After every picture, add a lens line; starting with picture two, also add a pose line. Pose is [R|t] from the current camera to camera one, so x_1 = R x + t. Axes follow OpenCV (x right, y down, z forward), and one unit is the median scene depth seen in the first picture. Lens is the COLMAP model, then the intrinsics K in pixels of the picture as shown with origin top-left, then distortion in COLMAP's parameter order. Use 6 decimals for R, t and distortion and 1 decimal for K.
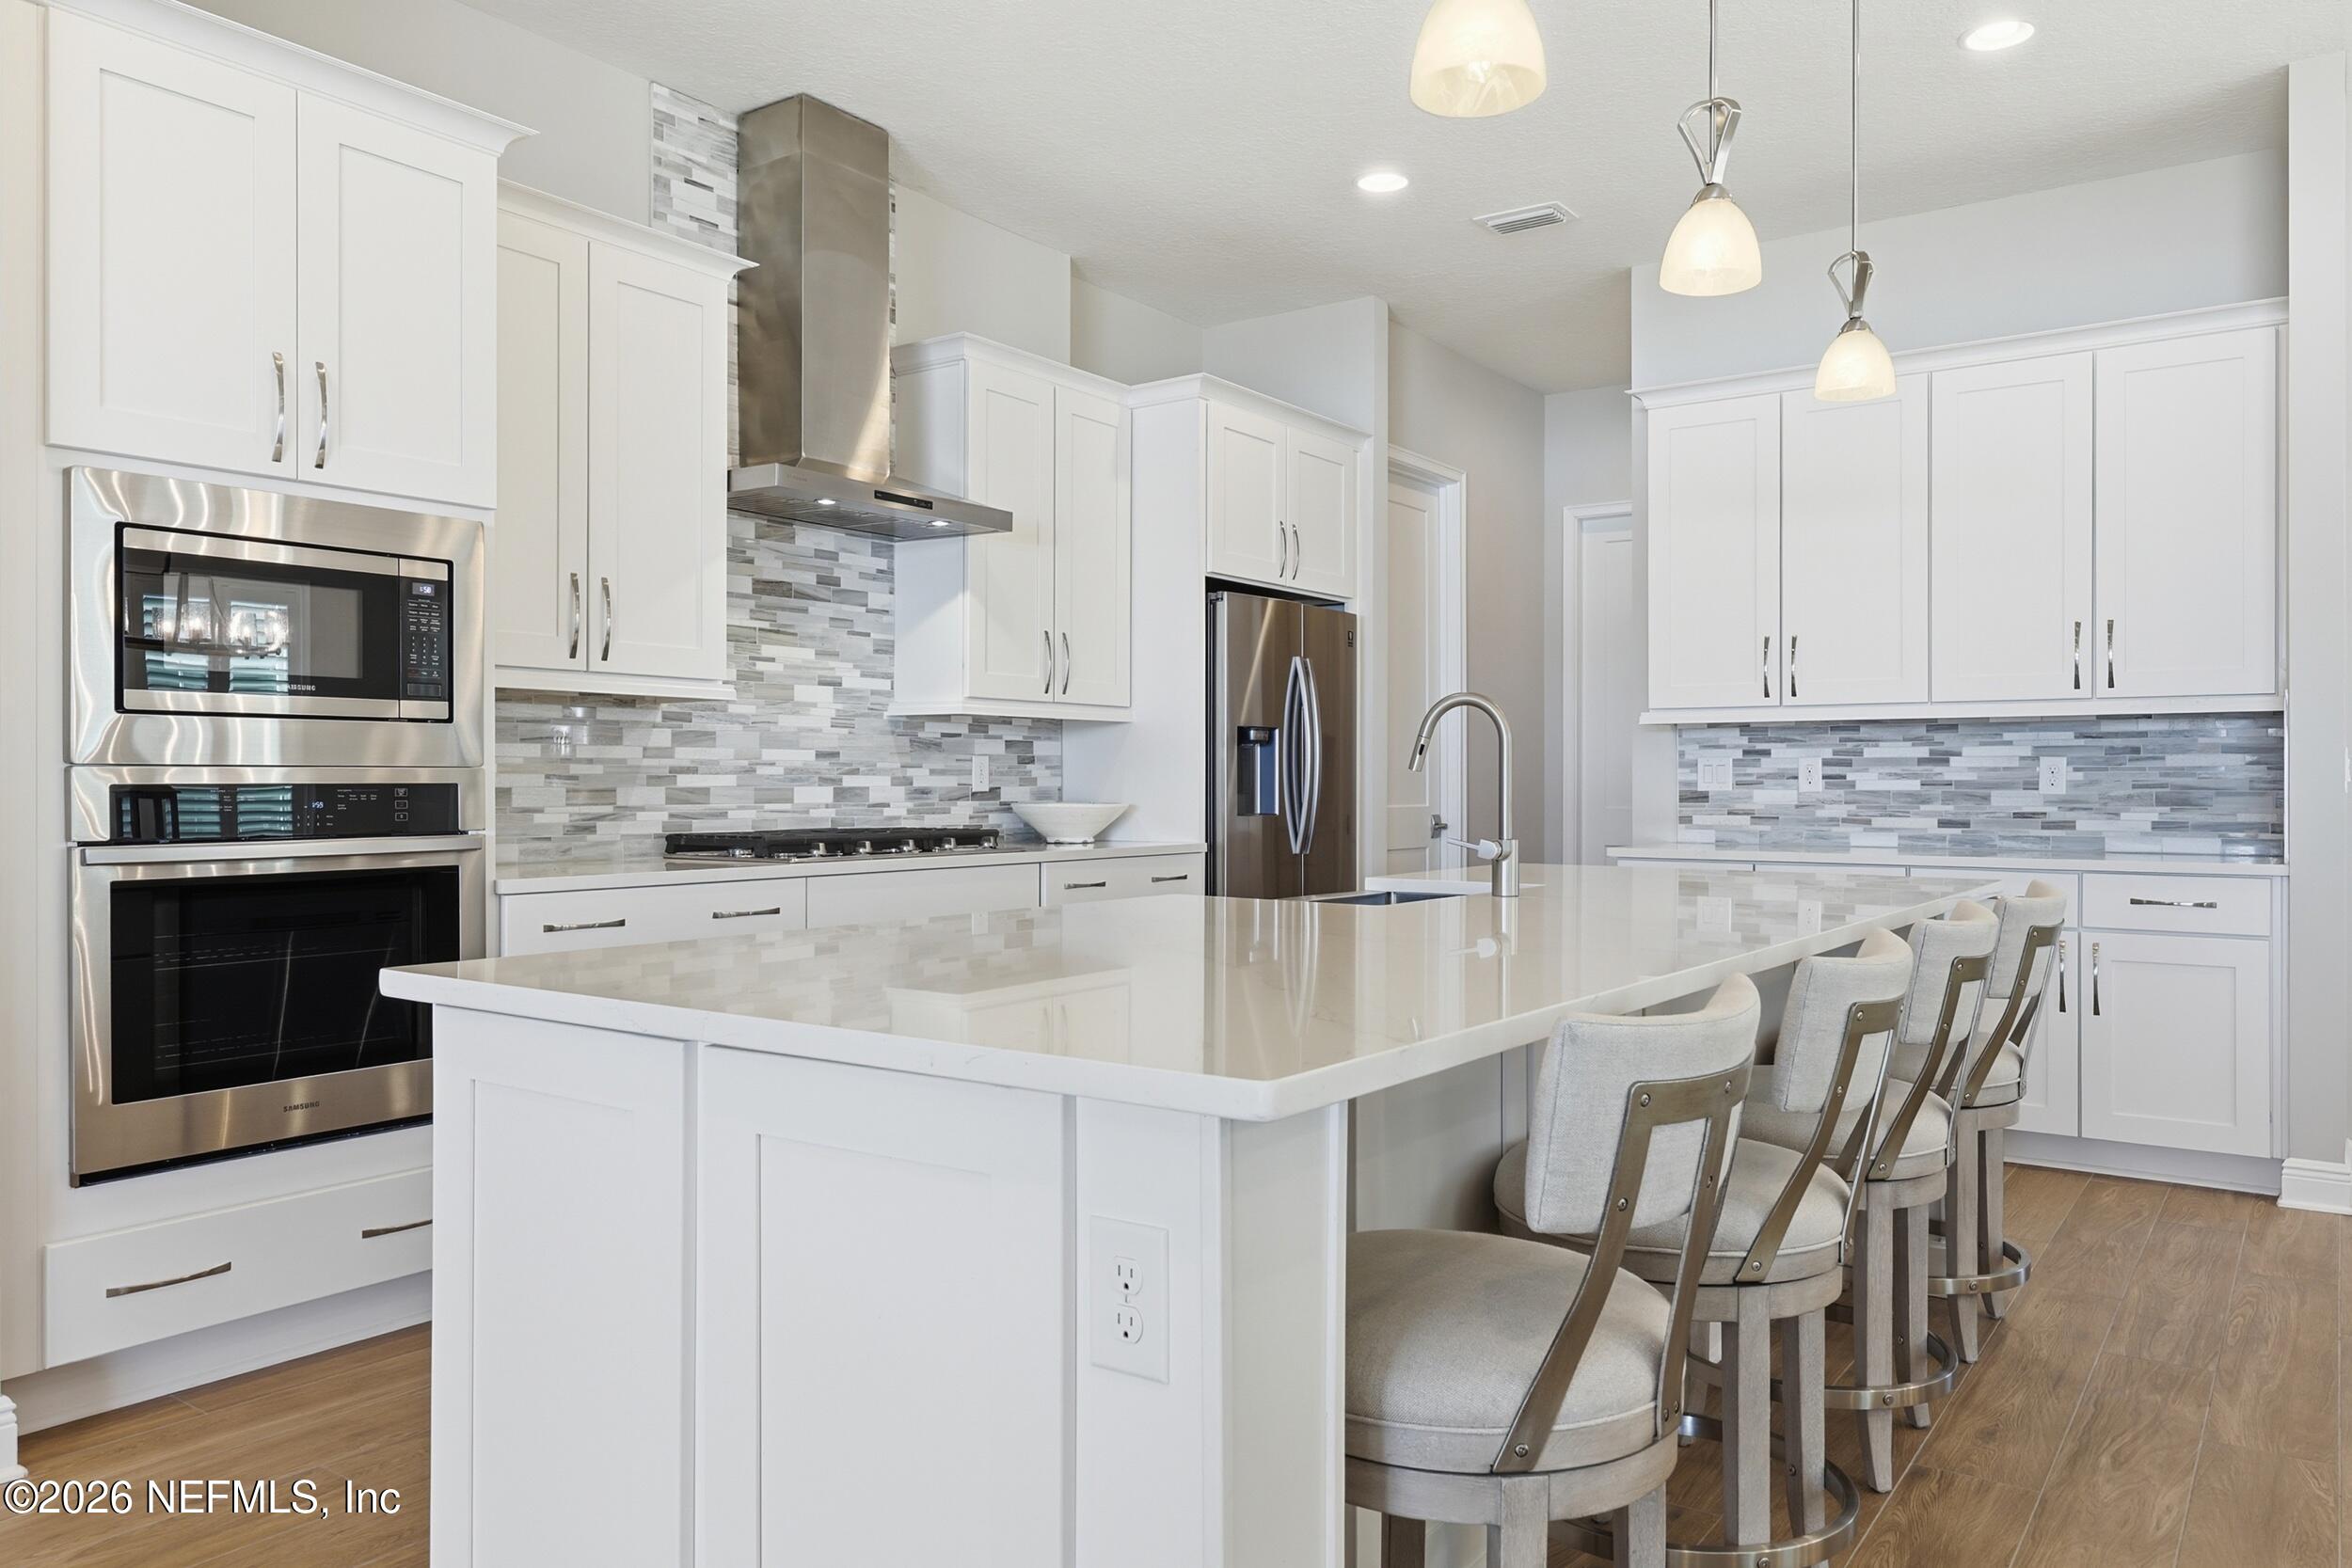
lens RADIAL K [[1638.2, 0, 1192.7], [0, 1638.2, 785.0], [0, 0, 1]] dist [0.000456, 0.005262]
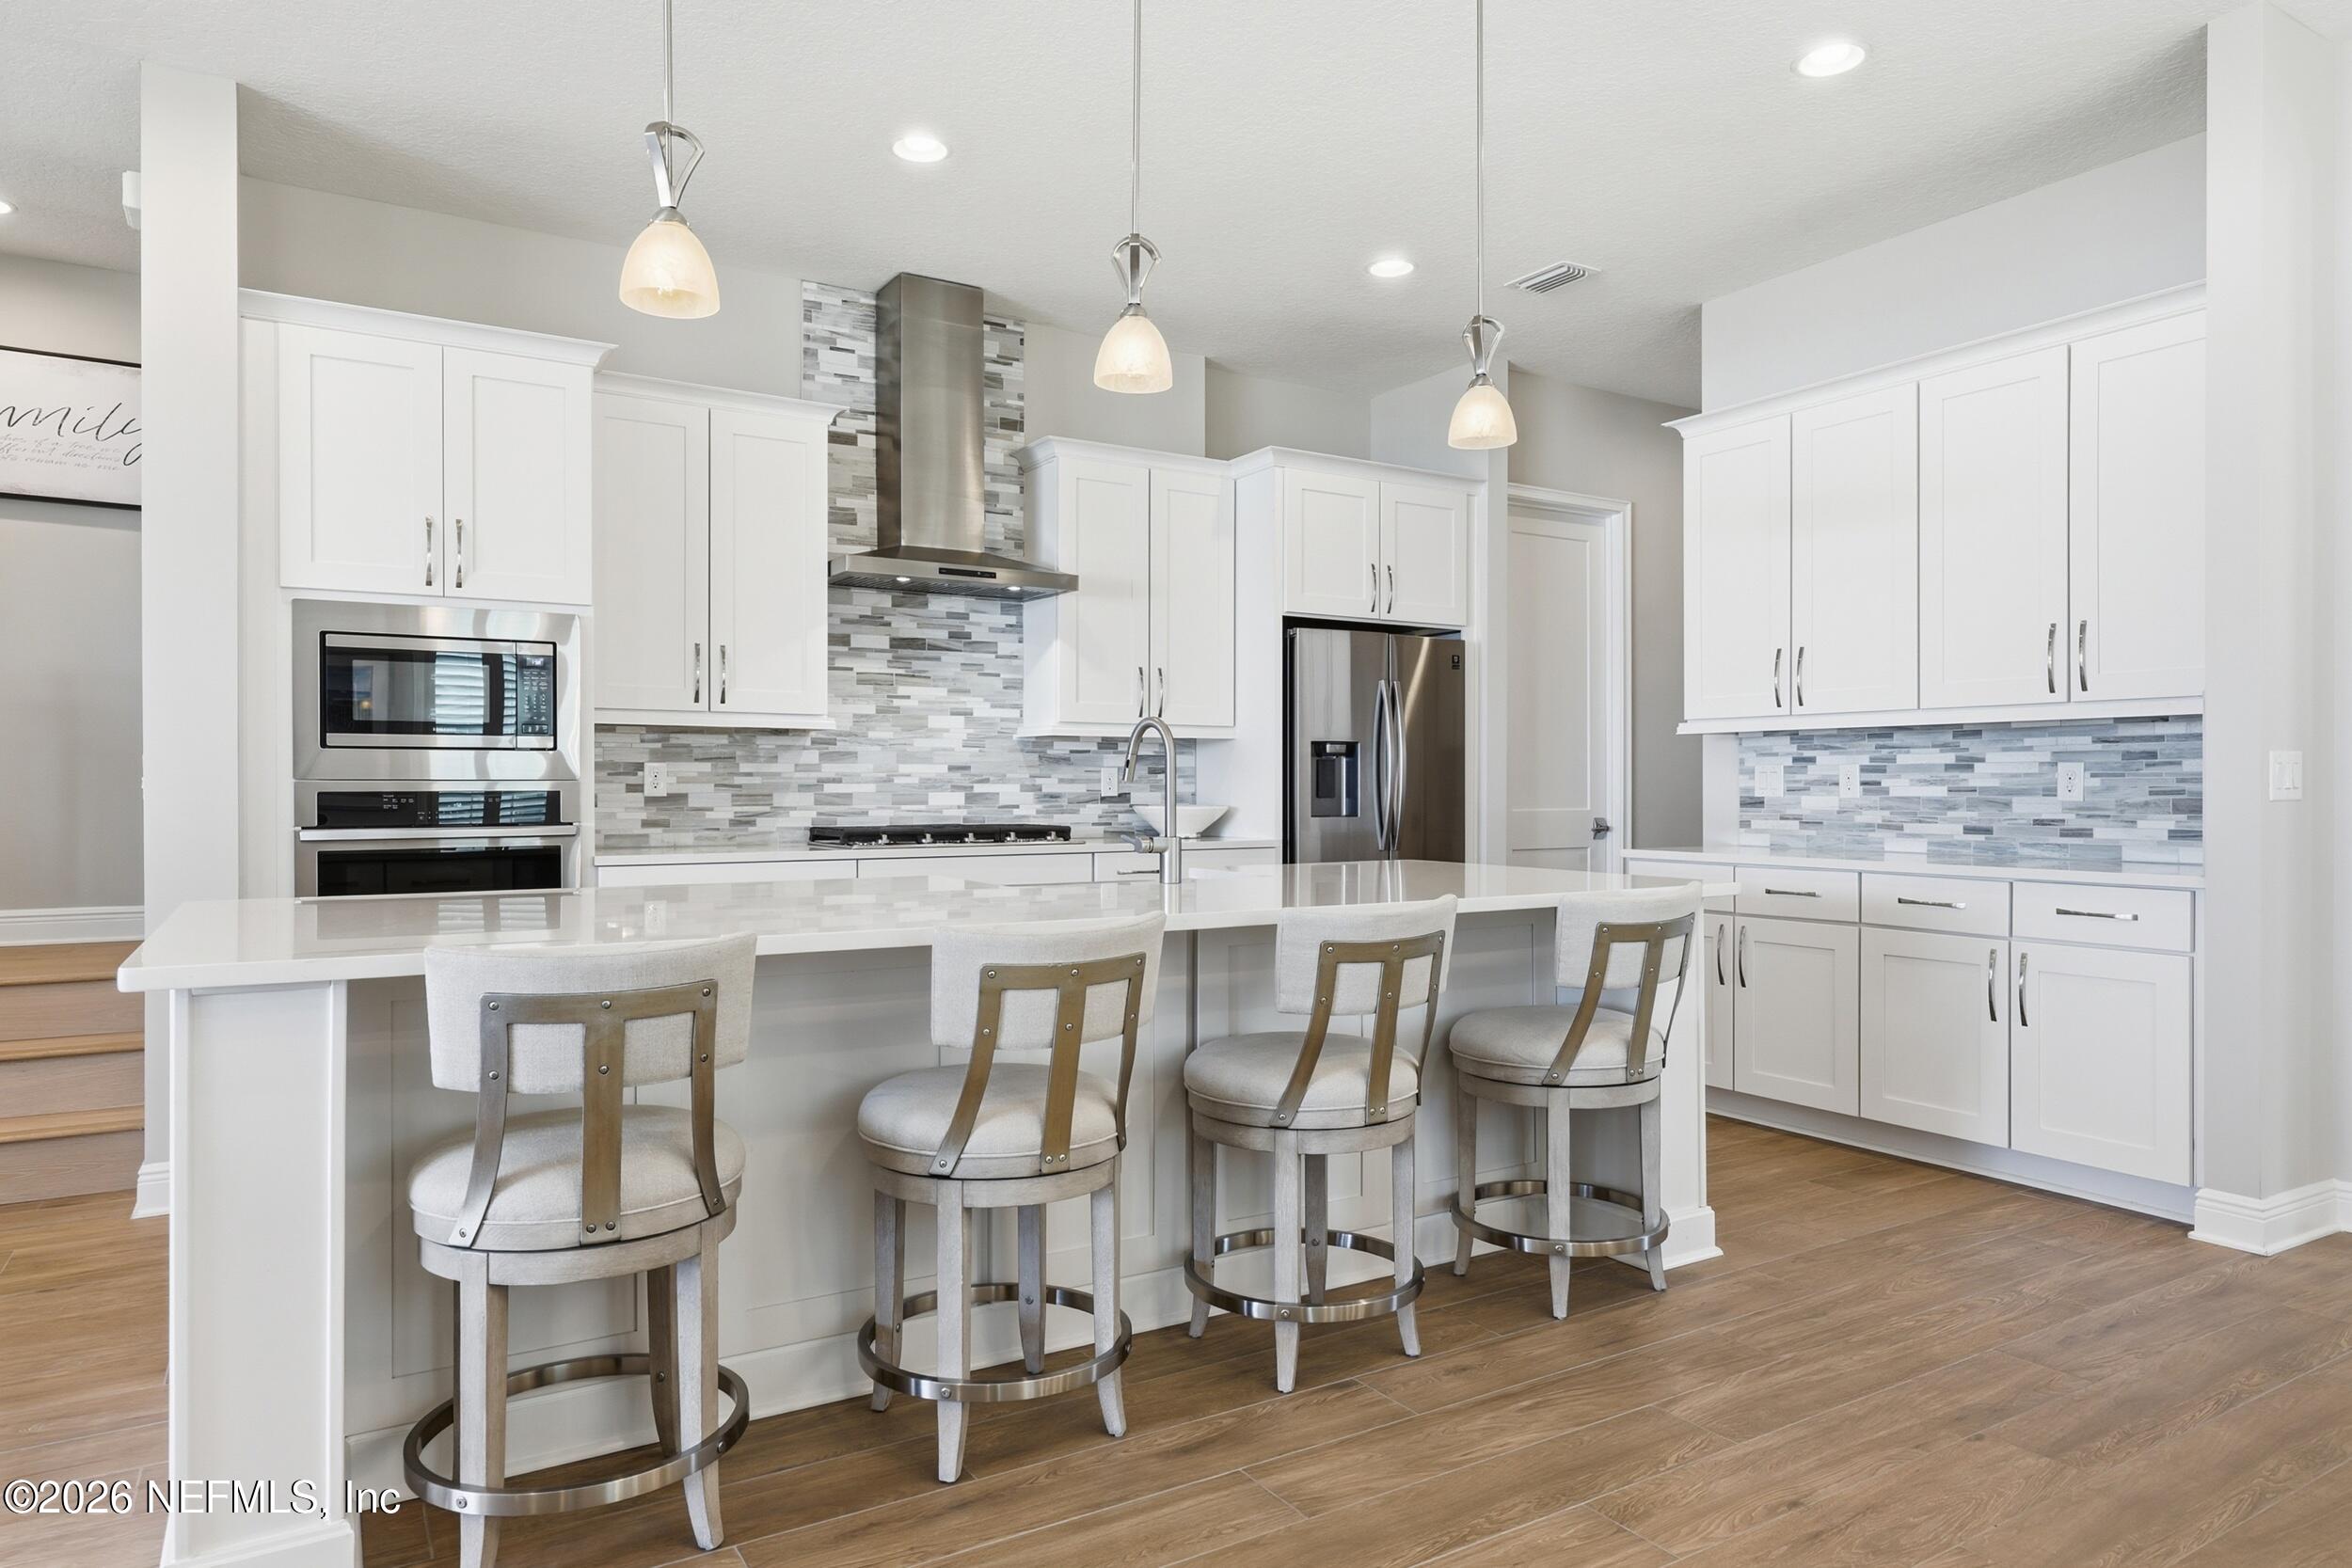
lens RADIAL K [[1440.5, 0, 1182.9], [0, 1440.5, 794.9], [0, 0, 1]] dist [0.006346, -0.002428]
pose [[0.920205, 0.001314, -0.391436, 0.390815], [0.000349, 0.999991, 0.004179, -0.001717], [0.391438, -0.003982, 0.920196, 0.007888]]
